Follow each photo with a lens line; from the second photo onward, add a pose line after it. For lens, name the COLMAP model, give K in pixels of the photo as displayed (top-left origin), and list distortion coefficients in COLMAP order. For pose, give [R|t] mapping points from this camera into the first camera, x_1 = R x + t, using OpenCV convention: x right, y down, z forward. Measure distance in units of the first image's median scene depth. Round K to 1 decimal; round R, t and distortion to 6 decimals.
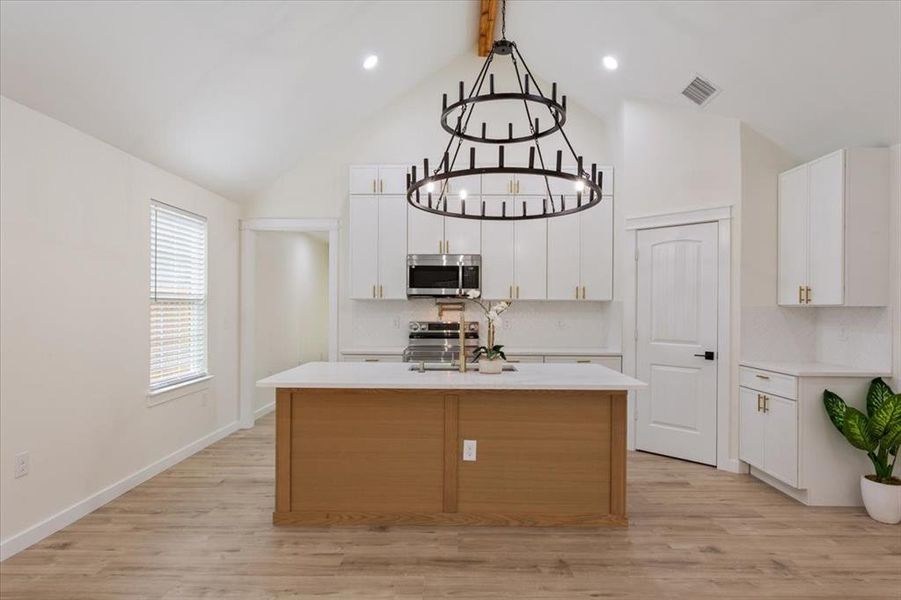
lens RADIAL K [[494.0, 0, 451.6], [0, 494.0, 308.3], [0, 0, 1]] dist [0.002703, 0.002145]
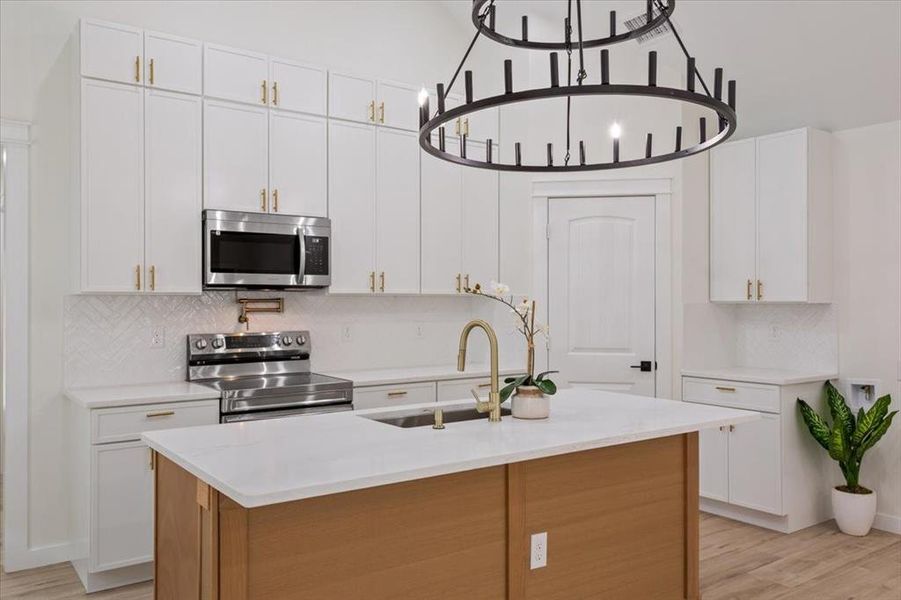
lens RADIAL K [[728.4, 0, 450.6], [0, 728.4, 293.4], [0, 0, 1]] dist [0.017819, -0.003272]
pose [[0.803782, -0.000047, 0.594924, -0.420155], [0.005702, 0.999955, -0.007625, -0.012765], [-0.594897, 0.009521, 0.803746, 0.256552]]
